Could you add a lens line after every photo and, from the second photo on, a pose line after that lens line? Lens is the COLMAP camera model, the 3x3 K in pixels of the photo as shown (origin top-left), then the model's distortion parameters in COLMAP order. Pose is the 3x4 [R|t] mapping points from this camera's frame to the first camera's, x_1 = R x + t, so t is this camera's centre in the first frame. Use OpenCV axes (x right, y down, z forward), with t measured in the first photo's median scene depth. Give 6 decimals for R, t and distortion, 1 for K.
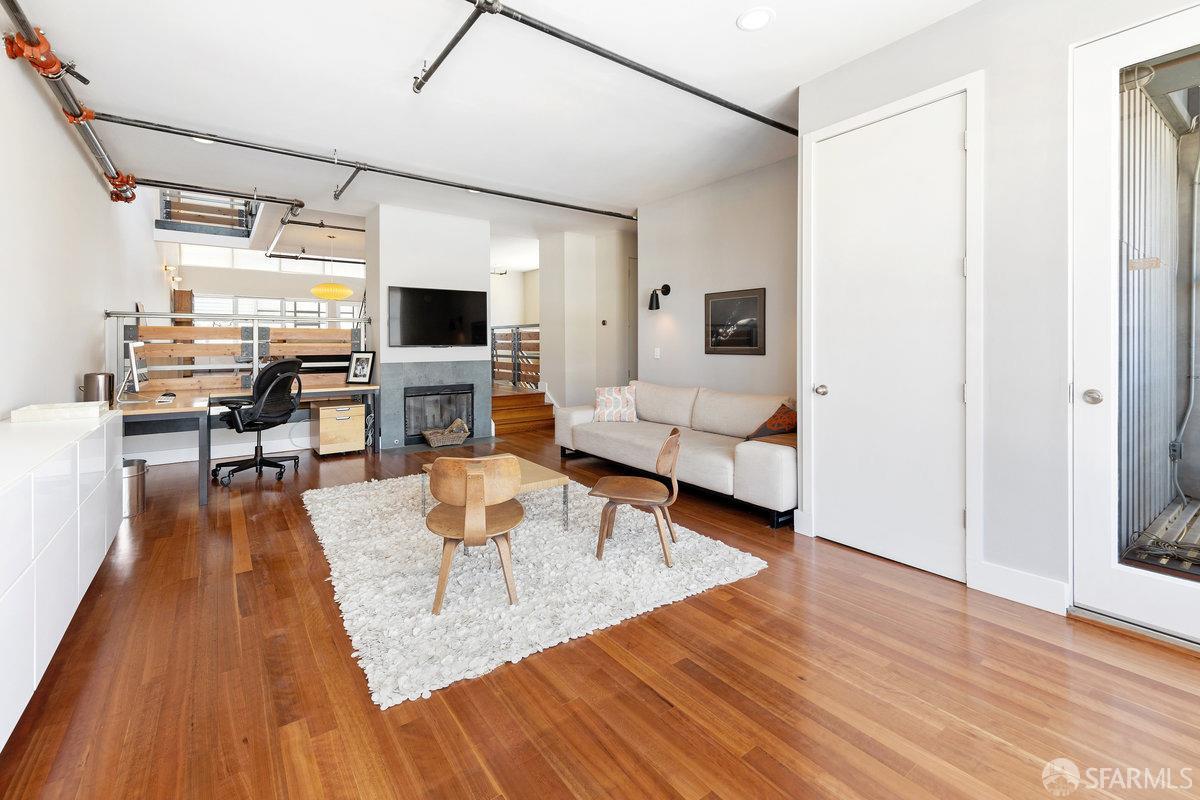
lens RADIAL K [[518.3, 0, 597.0], [0, 518.3, 348.0], [0, 0, 1]] dist [0.001520, 0.000125]
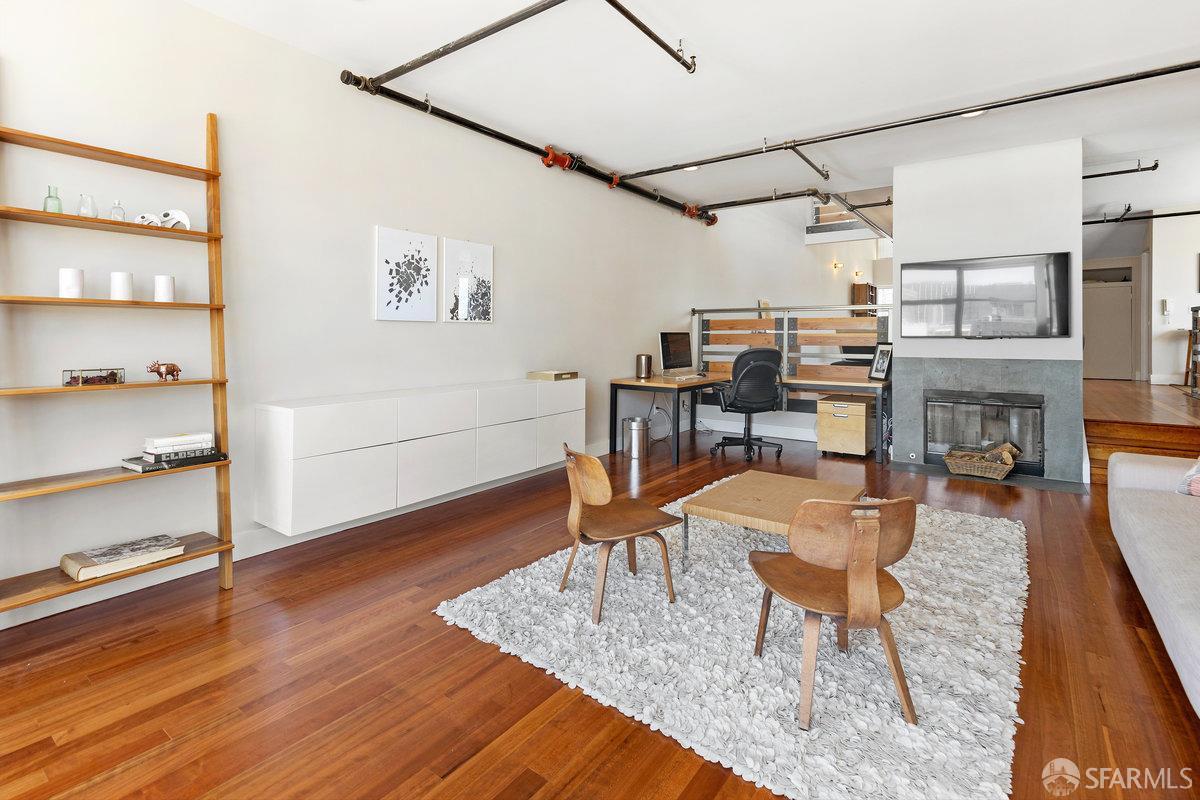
lens RADIAL K [[560.7, 0, 599.4], [0, 560.7, 332.5], [0, 0, 1]] dist [0.001385, -0.000141]
pose [[0.301130, -0.000241, -0.953583, 0.321736], [-0.008861, 0.999956, -0.003050, -0.003803], [0.953542, 0.009368, 0.301115, 0.290443]]
